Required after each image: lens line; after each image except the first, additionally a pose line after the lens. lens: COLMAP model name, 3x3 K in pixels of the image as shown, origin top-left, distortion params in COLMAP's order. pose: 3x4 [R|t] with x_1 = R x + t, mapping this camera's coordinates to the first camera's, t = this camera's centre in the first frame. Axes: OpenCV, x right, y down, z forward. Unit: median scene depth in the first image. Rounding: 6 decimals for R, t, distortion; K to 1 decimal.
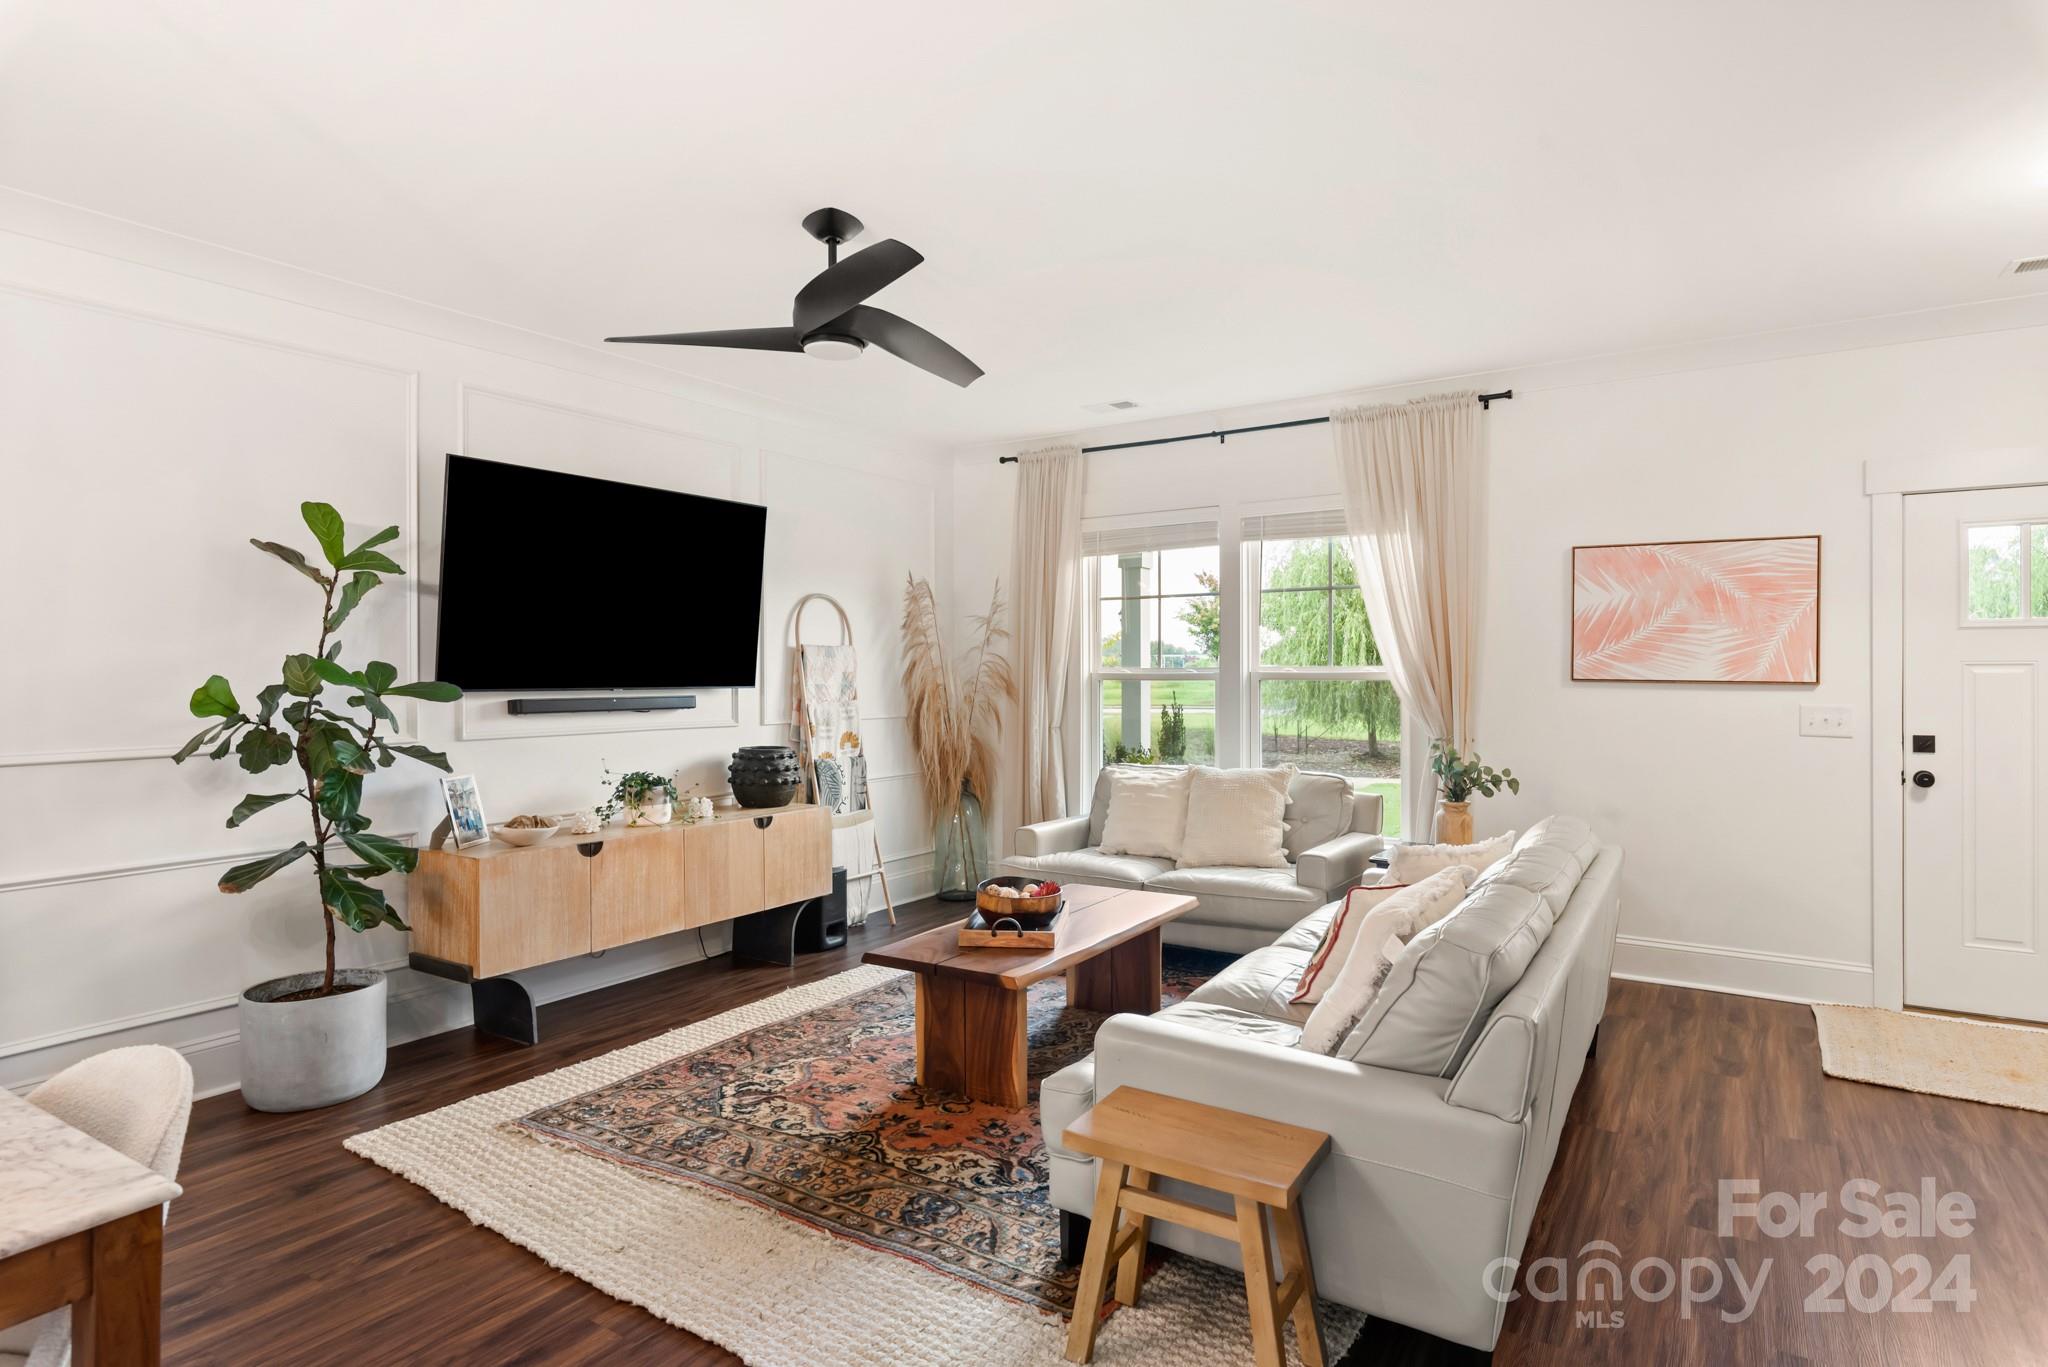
lens RADIAL K [[1102.2, 0, 1027.4], [0, 1102.2, 663.3], [0, 0, 1]] dist [-0.000472, -0.000789]
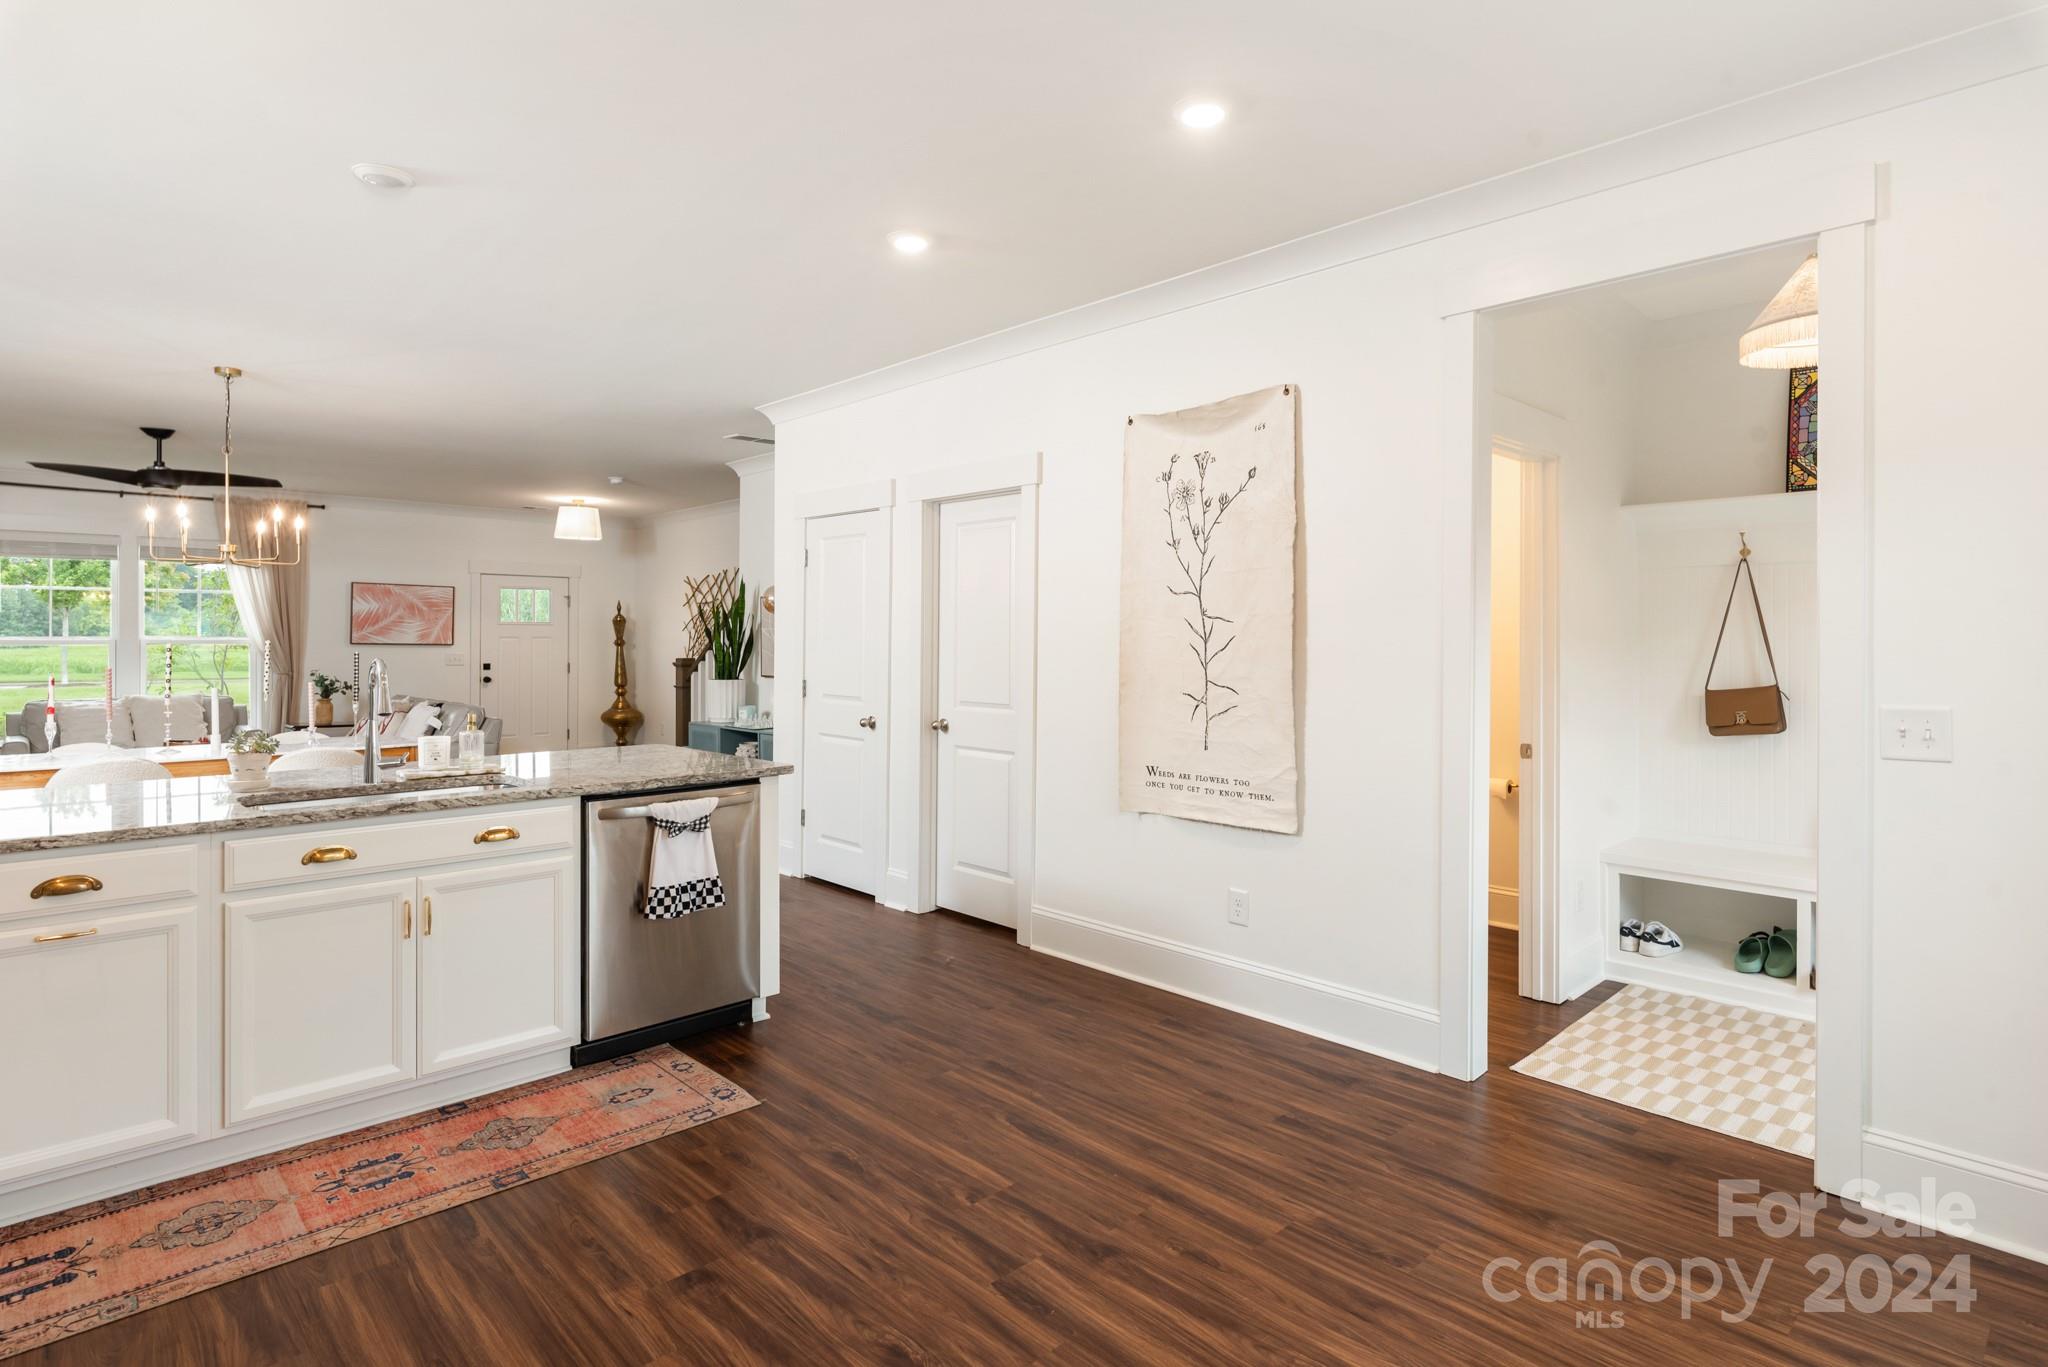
lens RADIAL K [[1053.1, 0, 1023.5], [0, 1053.1, 643.5], [0, 0, 1]] dist [-0.000155, -0.000015]
pose [[0.226108, 0.001016, 0.974102, -1.352162], [-0.009450, 0.999955, 0.001150, 0.000419], [-0.974056, -0.009465, 0.226107, -0.836631]]
